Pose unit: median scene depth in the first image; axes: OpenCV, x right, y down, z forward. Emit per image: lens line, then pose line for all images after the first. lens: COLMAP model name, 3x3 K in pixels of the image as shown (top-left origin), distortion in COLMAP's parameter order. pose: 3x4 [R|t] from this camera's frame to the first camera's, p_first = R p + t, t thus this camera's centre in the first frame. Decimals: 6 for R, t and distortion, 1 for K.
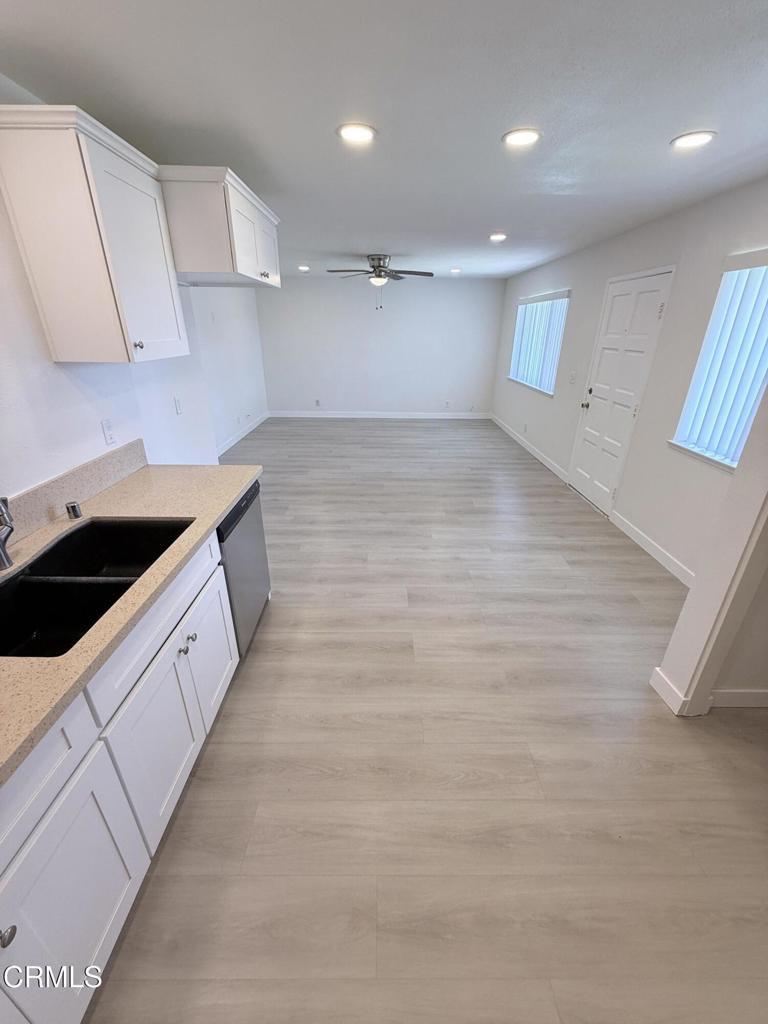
lens RADIAL K [[407.3, 0, 386.4], [0, 407.3, 508.3], [0, 0, 1]] dist [0.000660, -0.000152]
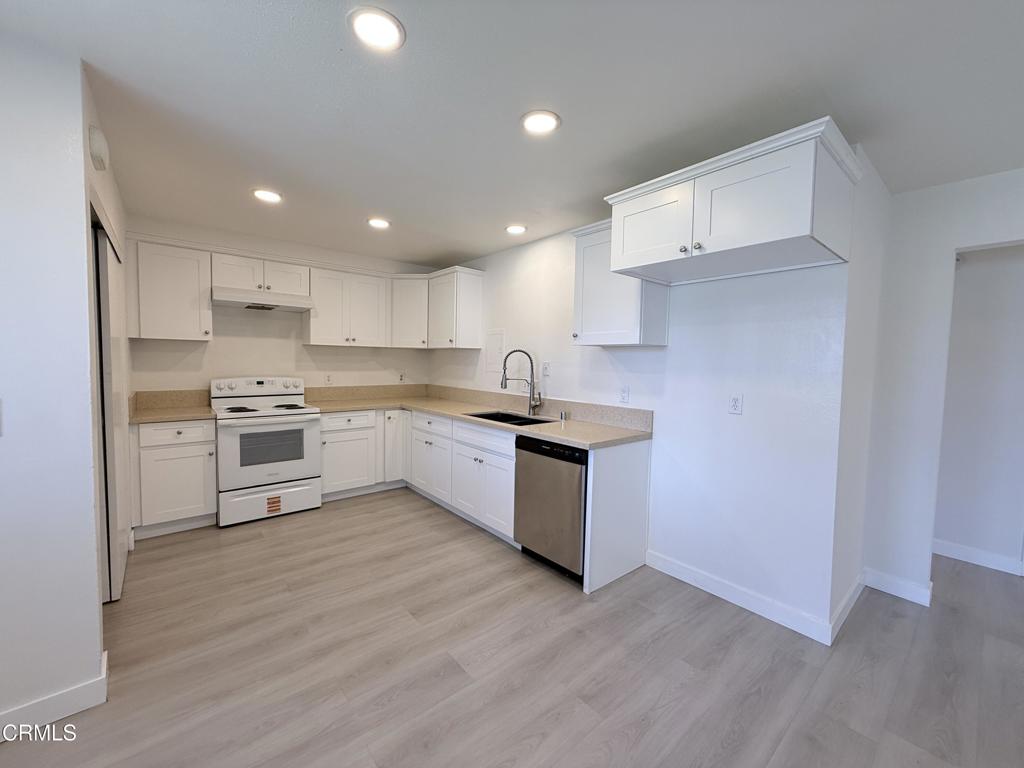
lens RADIAL K [[407.3, 0, 508.6], [0, 407.3, 385.1], [0, 0, 1]] dist [0.000660, -0.000152]
pose [[-0.771891, 0.011926, -0.635643, 0.447493], [-0.286436, 0.886072, 0.364458, -0.502434], [0.567573, 0.463393, -0.680535, 1.391018]]
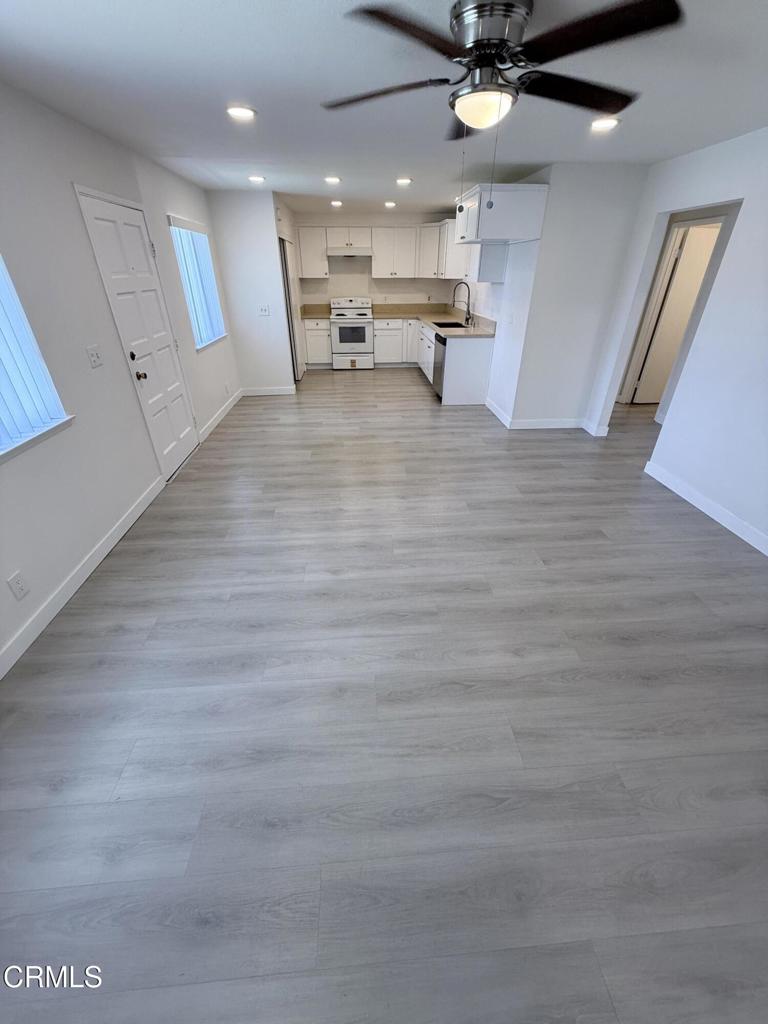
lens RADIAL K [[407.3, 0, 384.3], [0, 407.3, 509.2], [0, 0, 1]] dist [0.000660, -0.000152]
pose [[-0.997968, 0.021846, -0.059849, 0.161118], [-0.036199, 0.578590, 0.814815, -1.259755], [0.052429, 0.815326, -0.576623, 2.827497]]
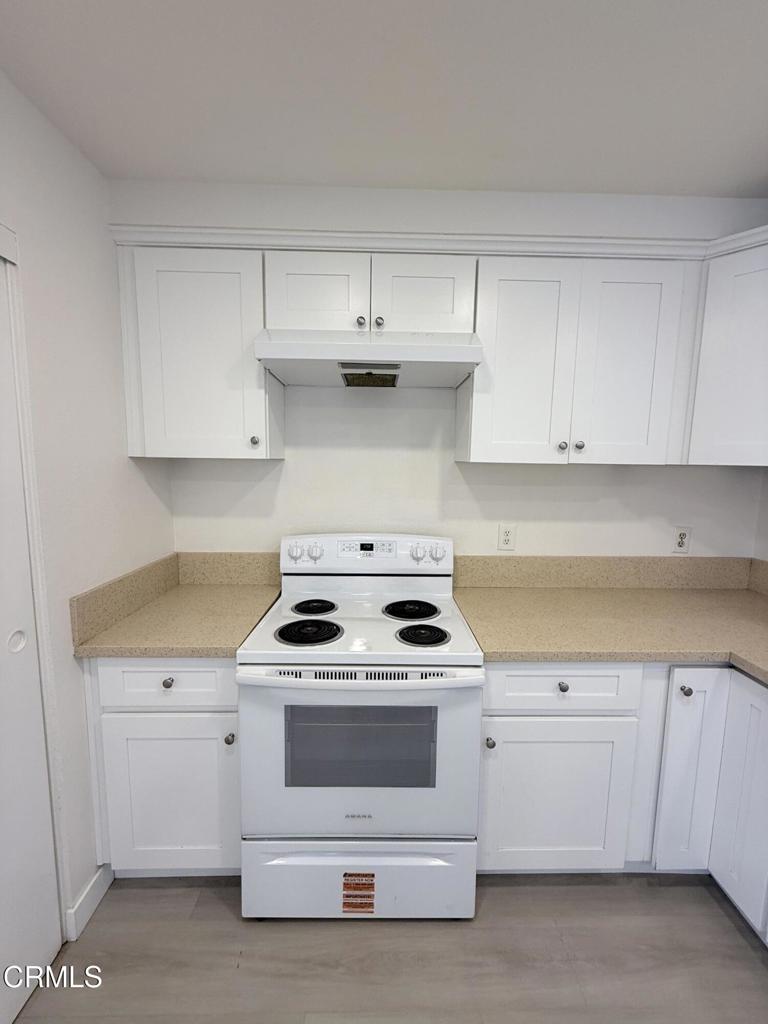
lens RADIAL K [[407.3, 0, 384.4], [0, 407.3, 507.6], [0, 0, 1]] dist [0.000660, -0.000152]
pose [[-0.999628, -0.025188, -0.010432, 0.172765], [-0.026978, 0.858779, 0.511635, -0.104559], [-0.003928, 0.511726, -0.859140, 0.385090]]
